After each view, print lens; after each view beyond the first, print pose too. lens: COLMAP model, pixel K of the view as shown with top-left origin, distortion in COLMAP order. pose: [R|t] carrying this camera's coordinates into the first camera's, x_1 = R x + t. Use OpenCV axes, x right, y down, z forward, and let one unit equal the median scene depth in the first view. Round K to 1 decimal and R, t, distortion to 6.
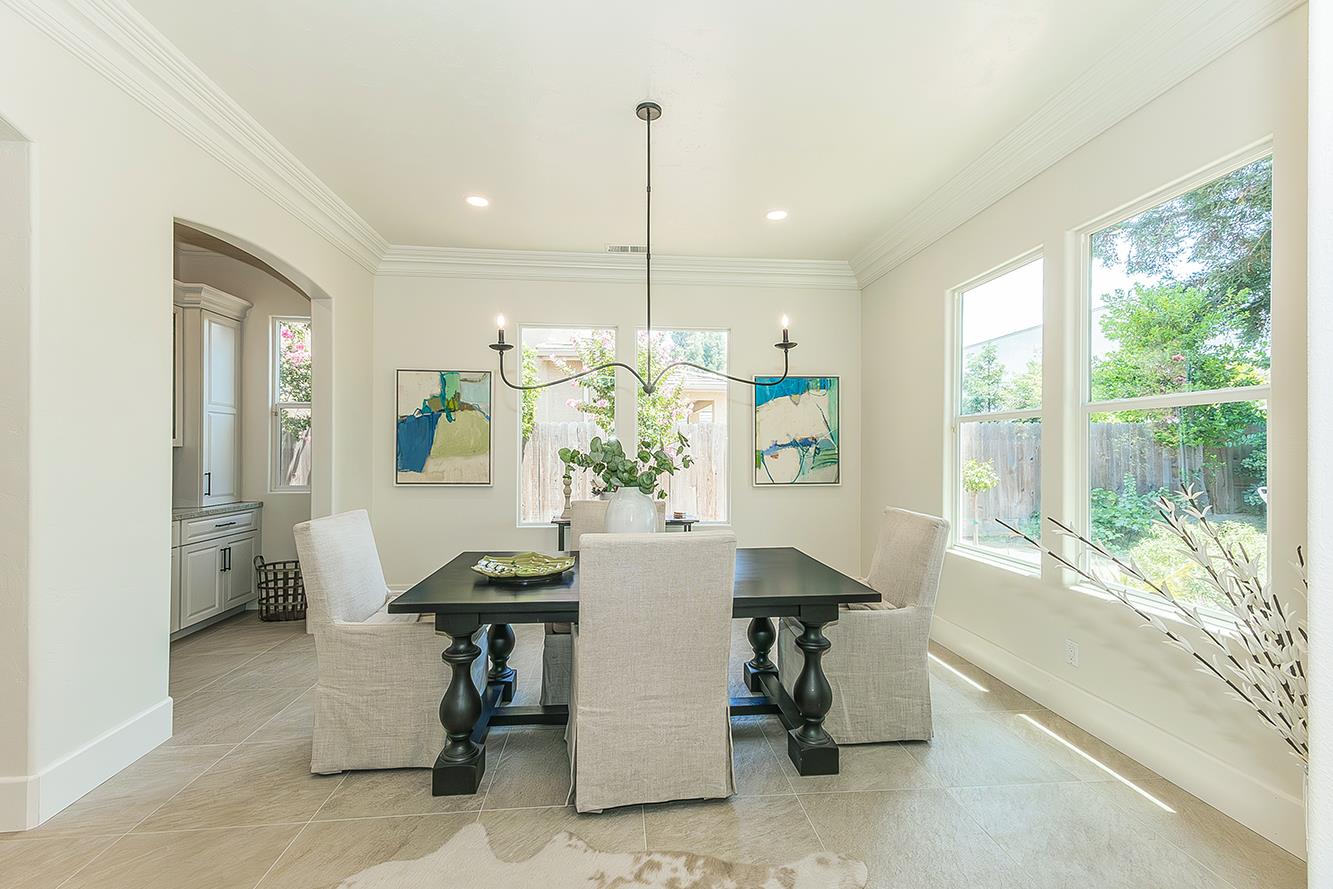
lens RADIAL K [[562.3, 0, 669.6], [0, 562.3, 446.5], [0, 0, 1]] dist [0.004328, 0.000204]
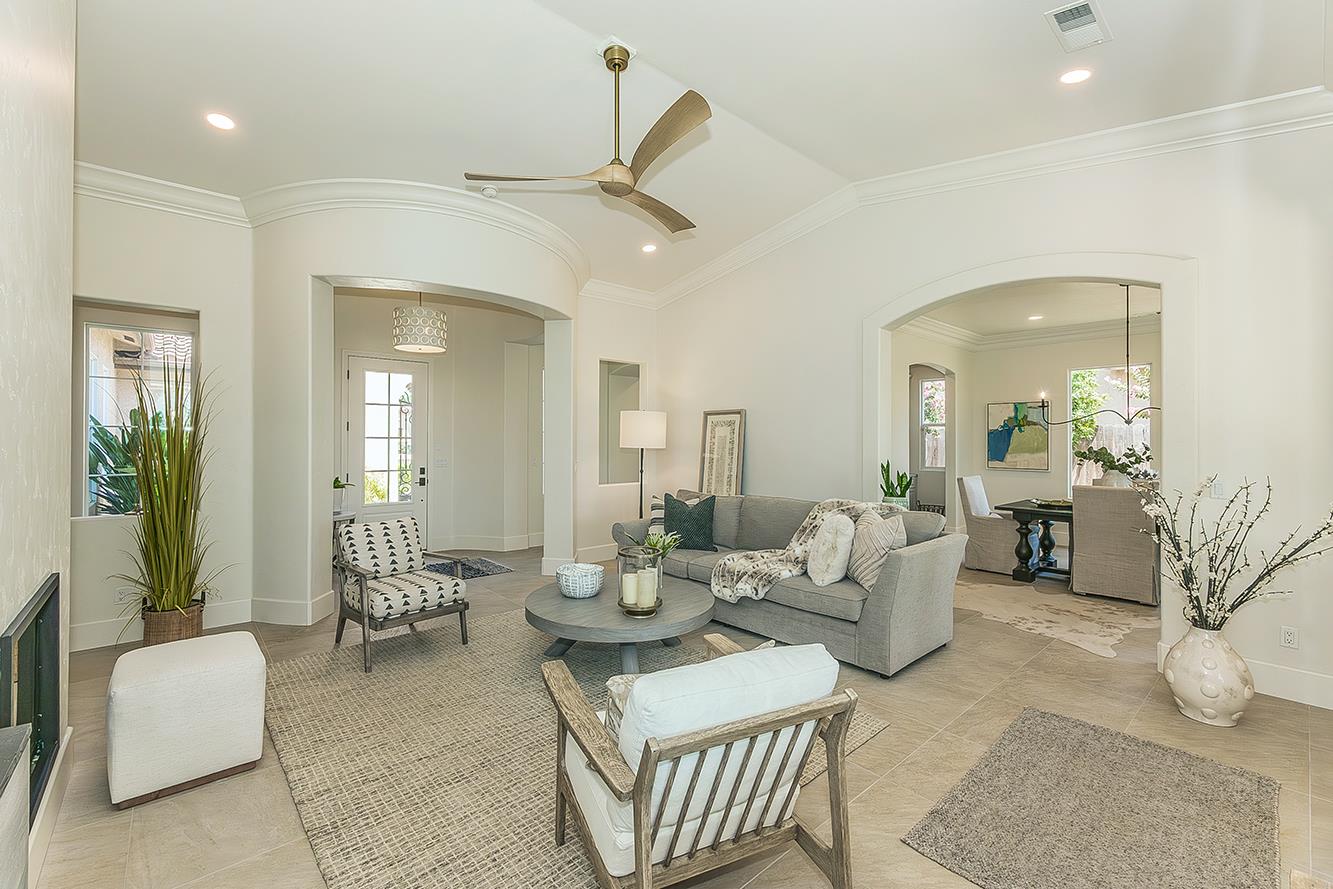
lens RADIAL K [[562.3, 0, 669.2], [0, 562.3, 438.7], [0, 0, 1]] dist [0.004328, 0.000204]
pose [[0.590004, -0.010265, -0.807335, 0.360127], [0.010902, 0.999929, -0.004747, -0.029019], [0.807326, -0.006000, 0.590075, -0.869522]]
